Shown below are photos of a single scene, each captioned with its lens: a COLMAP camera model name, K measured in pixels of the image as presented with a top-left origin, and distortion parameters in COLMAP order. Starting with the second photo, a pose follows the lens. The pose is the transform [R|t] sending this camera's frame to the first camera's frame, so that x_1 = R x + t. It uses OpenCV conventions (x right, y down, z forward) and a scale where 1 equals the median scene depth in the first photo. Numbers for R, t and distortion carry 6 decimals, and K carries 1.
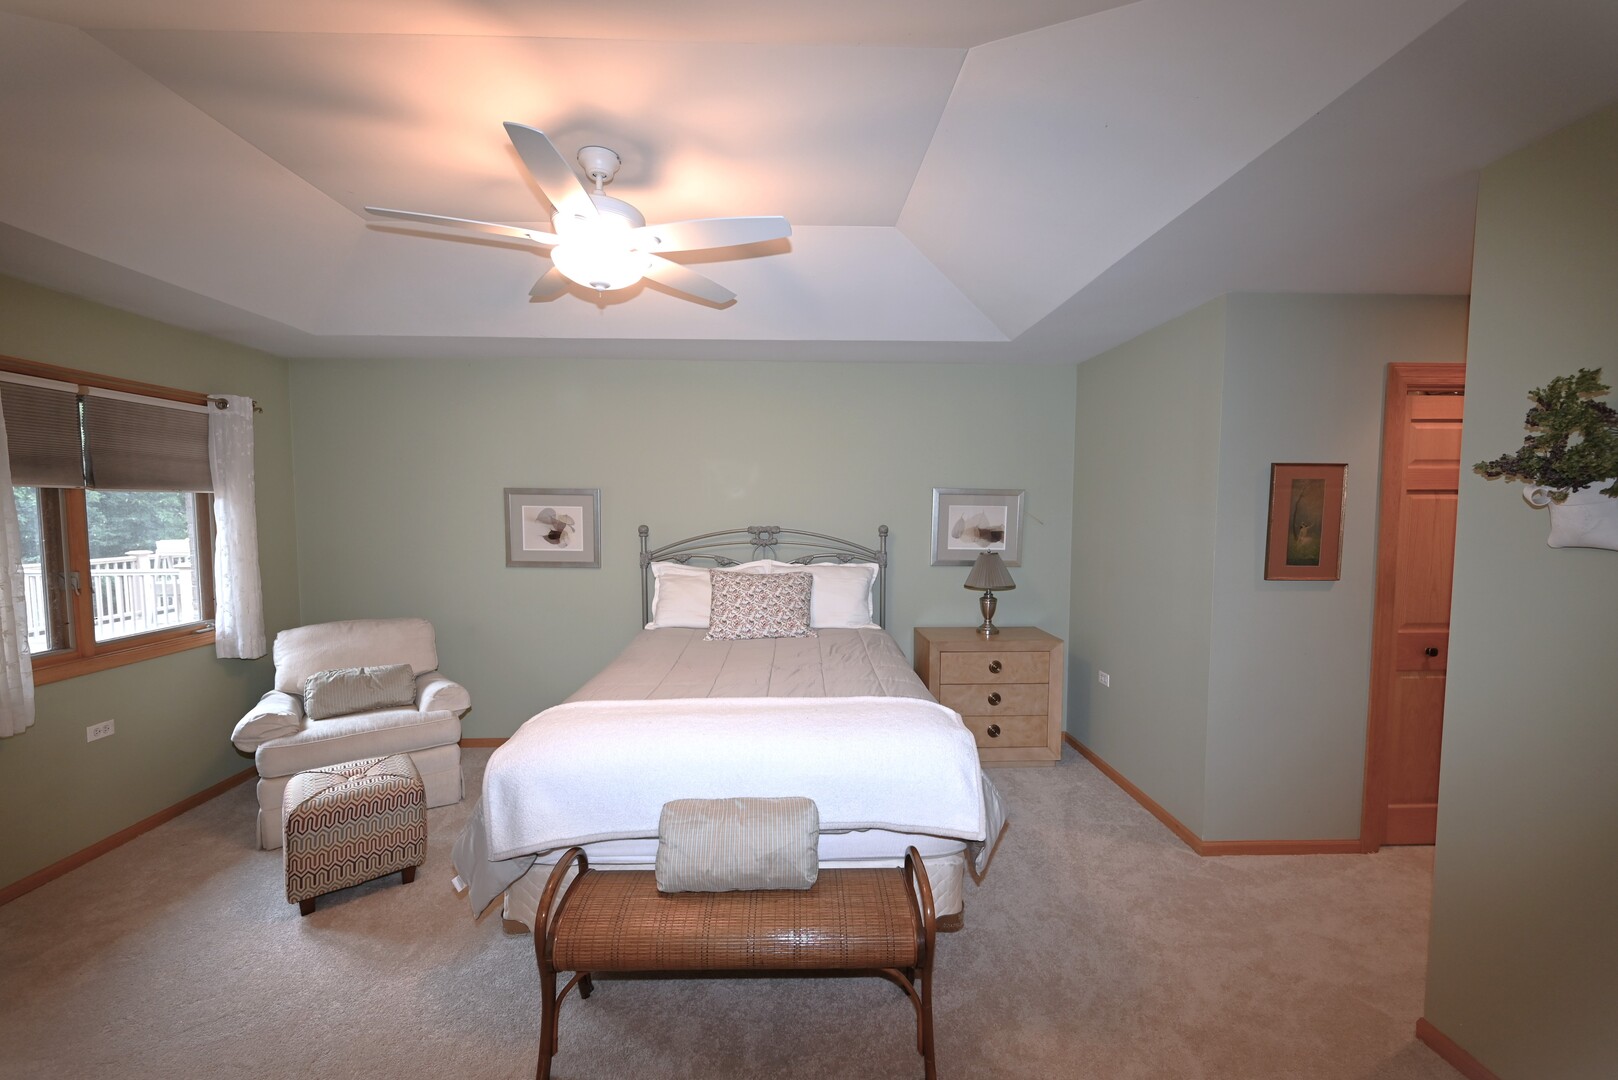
lens RADIAL K [[638.4, 0, 840.7], [0, 638.4, 545.9], [0, 0, 1]] dist [-0.000293, 0.000052]
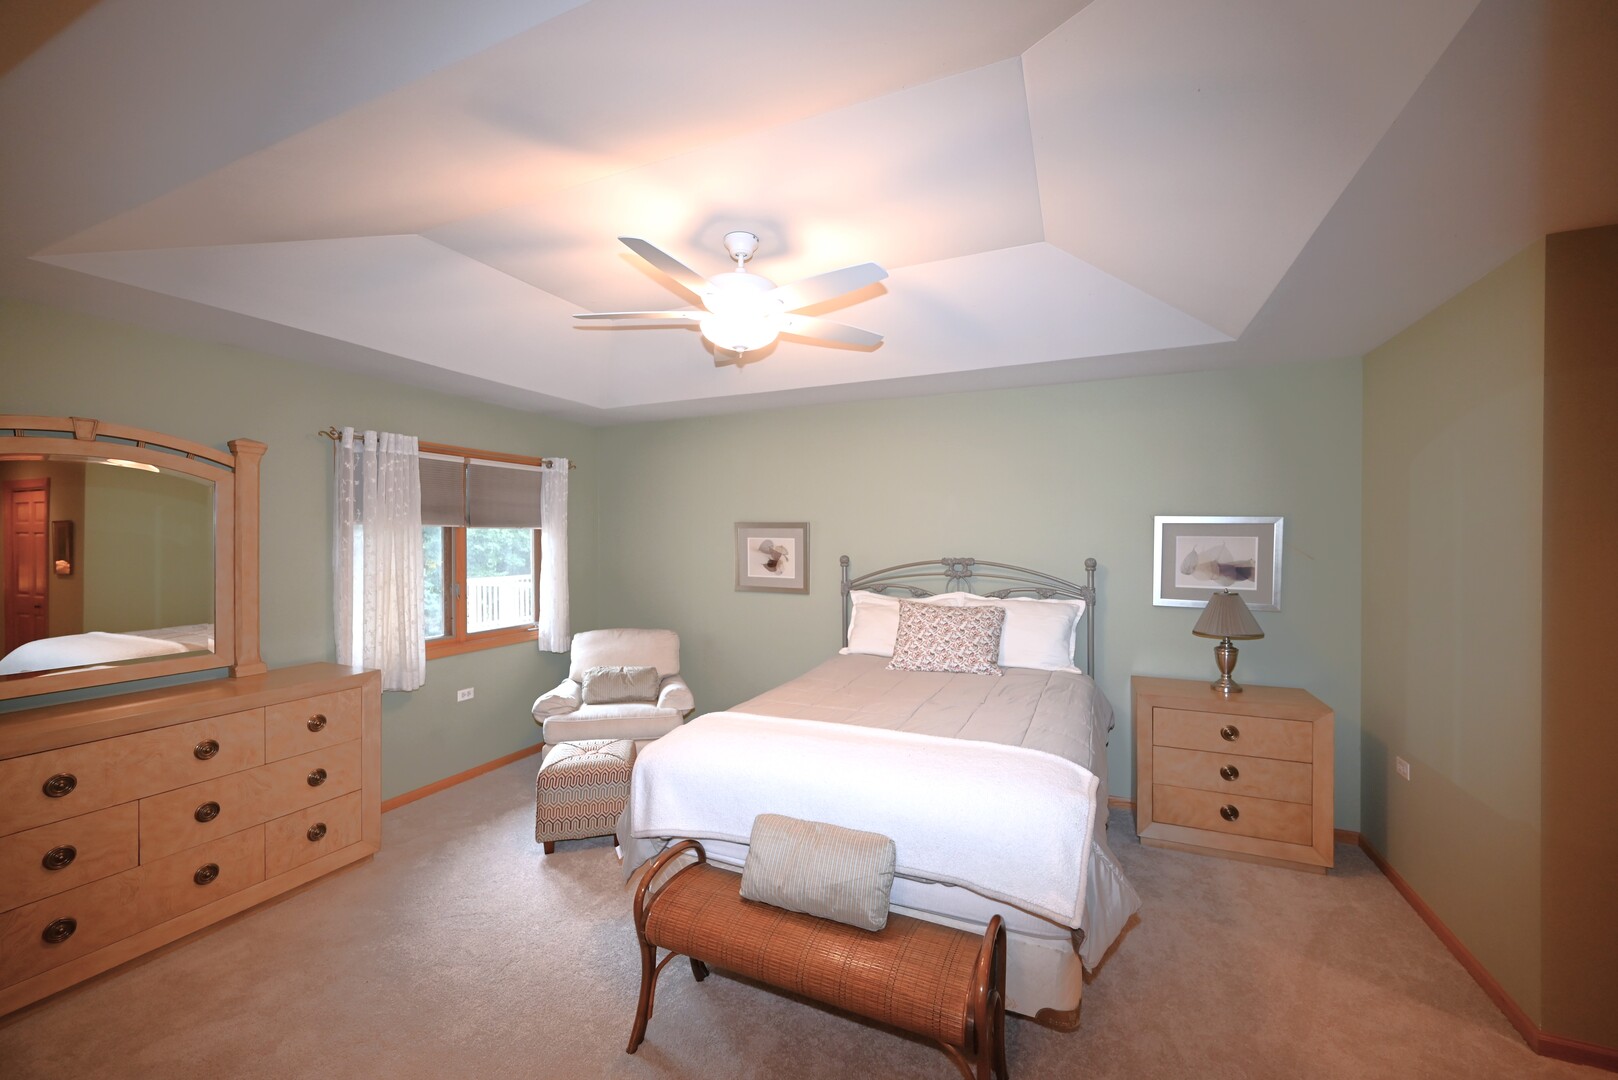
lens RADIAL K [[634.6, 0, 809.0], [0, 634.6, 540.0], [0, 0, 1]] dist [0.000280, 0.000082]
pose [[0.900164, -0.000971, -0.435550, 0.138946], [-0.024099, 0.998355, -0.052032, -0.002588], [0.434883, 0.057334, 0.898660, 0.025835]]
